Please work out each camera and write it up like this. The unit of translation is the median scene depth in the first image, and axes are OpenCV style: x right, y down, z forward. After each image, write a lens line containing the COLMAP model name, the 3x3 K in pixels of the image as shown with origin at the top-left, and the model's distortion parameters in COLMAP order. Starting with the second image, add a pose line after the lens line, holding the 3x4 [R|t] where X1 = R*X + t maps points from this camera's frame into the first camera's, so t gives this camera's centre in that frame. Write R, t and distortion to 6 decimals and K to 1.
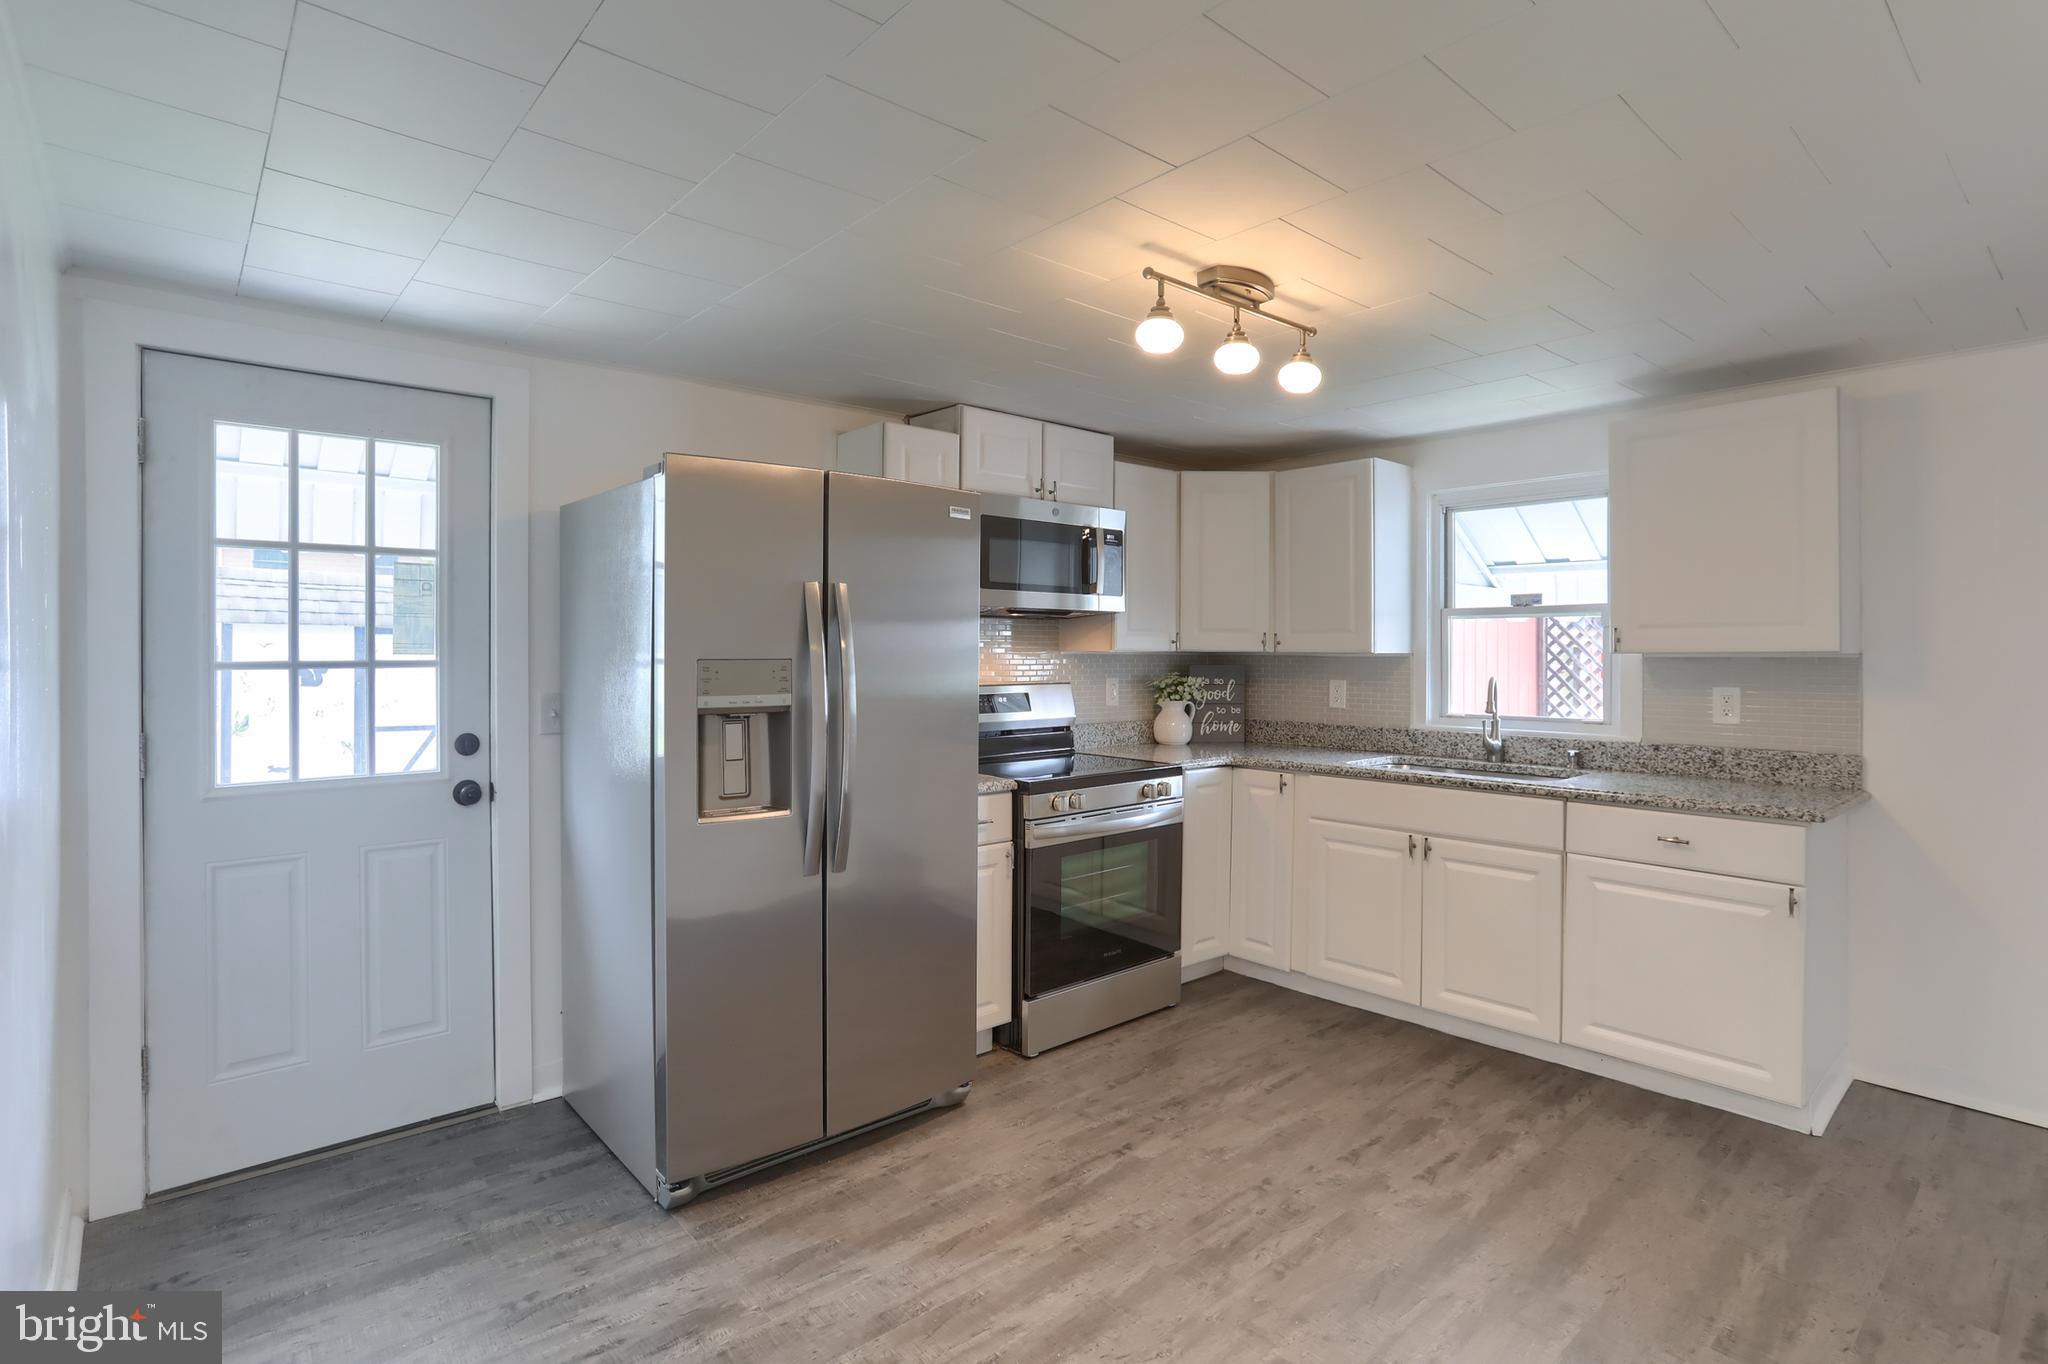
lens RADIAL K [[1012.2, 0, 1031.9], [0, 1012.2, 655.0], [0, 0, 1]] dist [-0.059266, 0.027474]
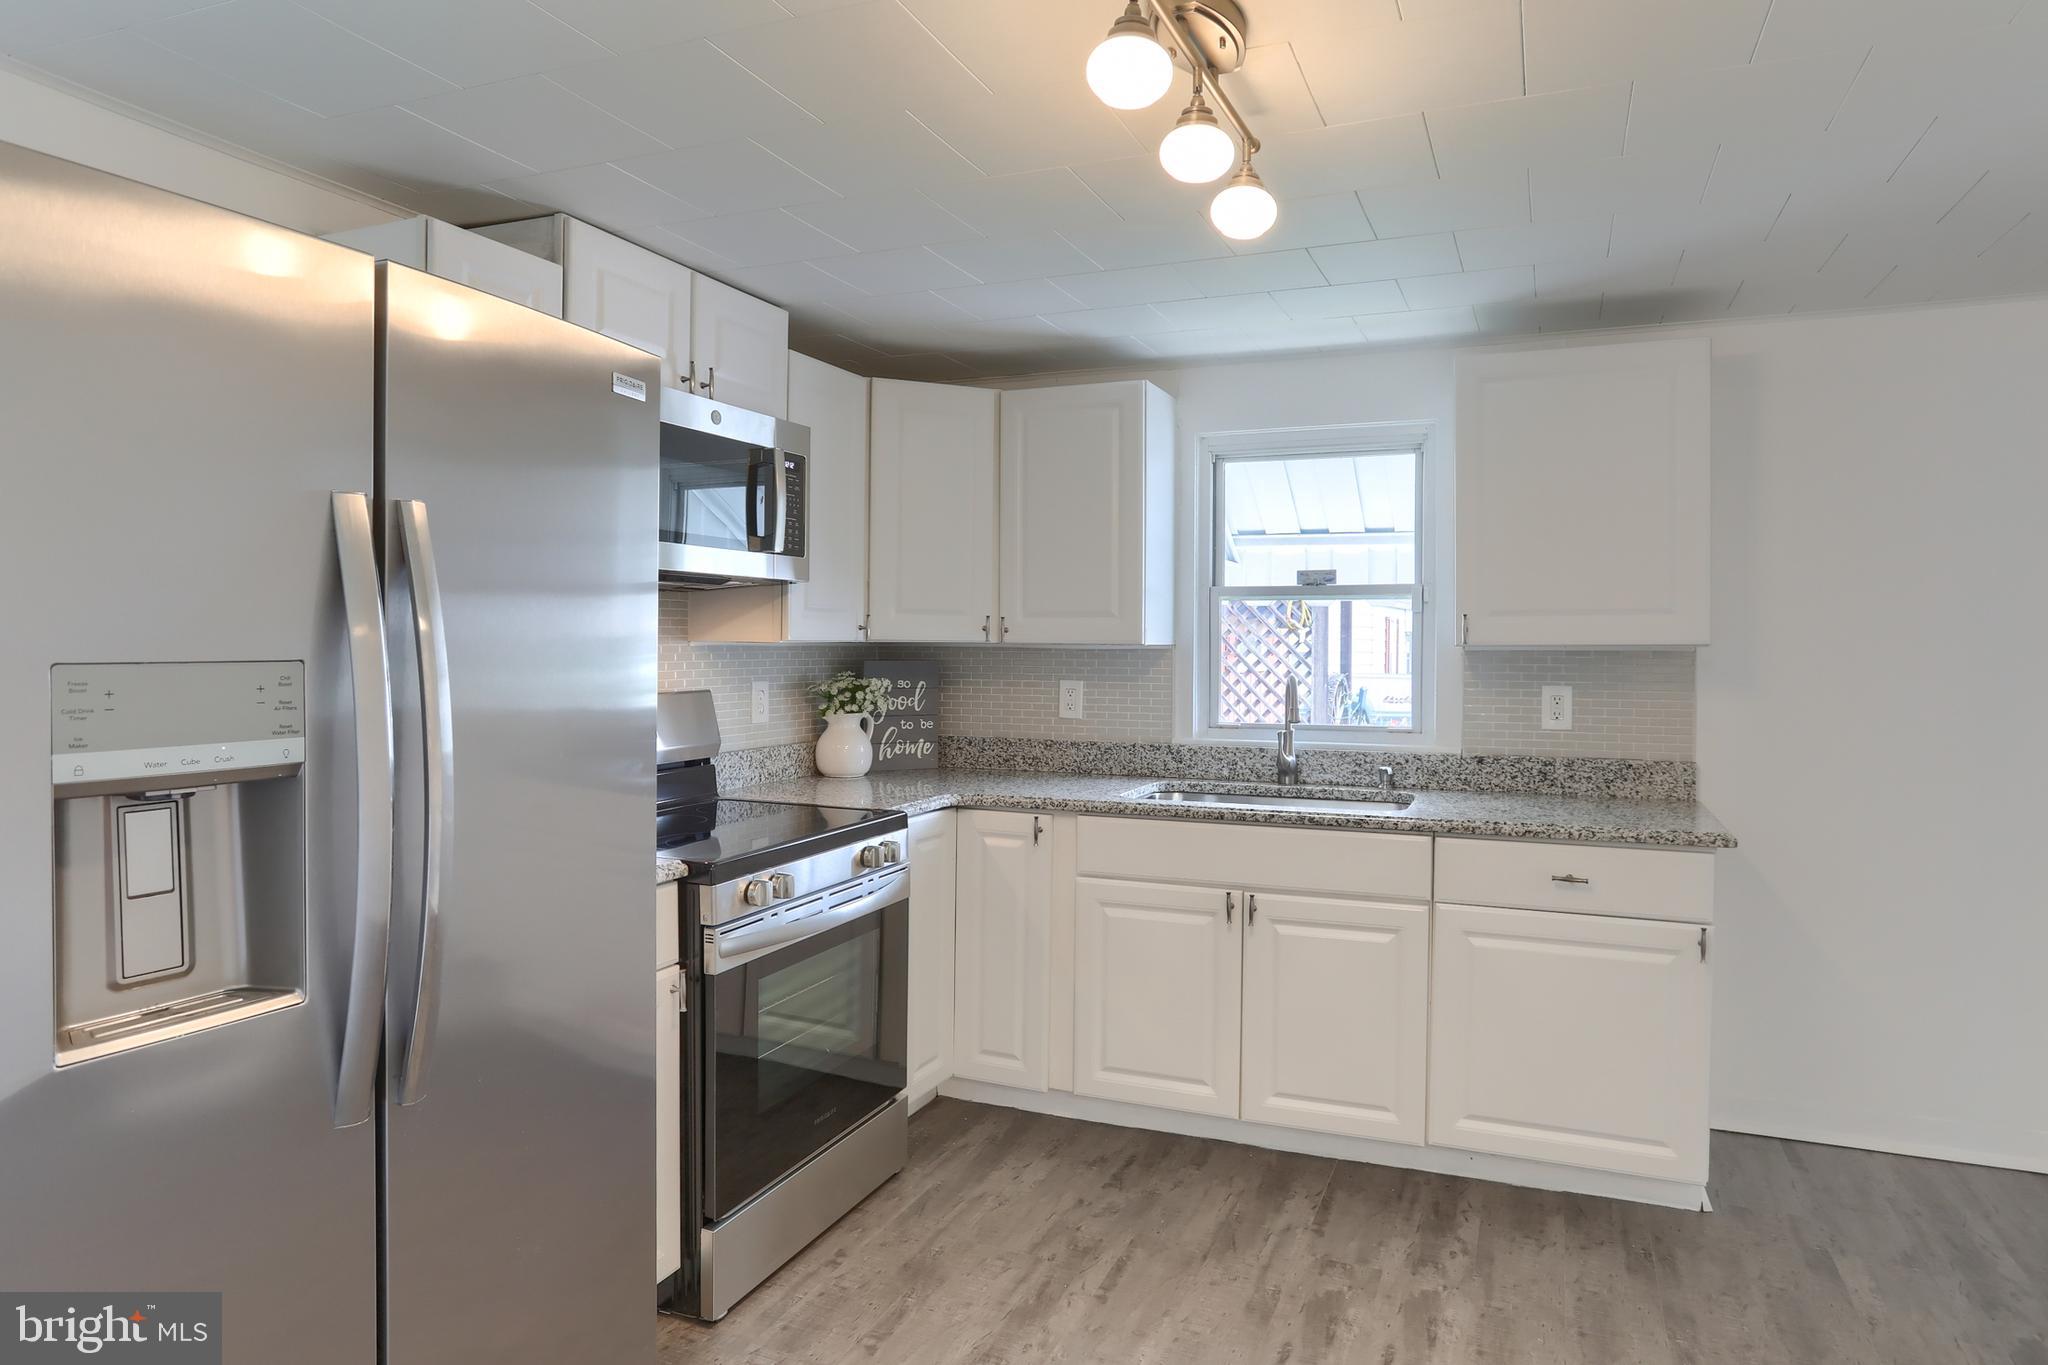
lens RADIAL K [[1206.1, 0, 1075.5], [0, 1206.1, 663.5], [0, 0, 1]] dist [-0.047051, 0.028183]
pose [[0.891627, -0.006334, 0.452726, -0.137133], [-0.001205, 0.999865, 0.016362, -0.003129], [-0.452769, -0.015134, 0.891499, 0.294927]]
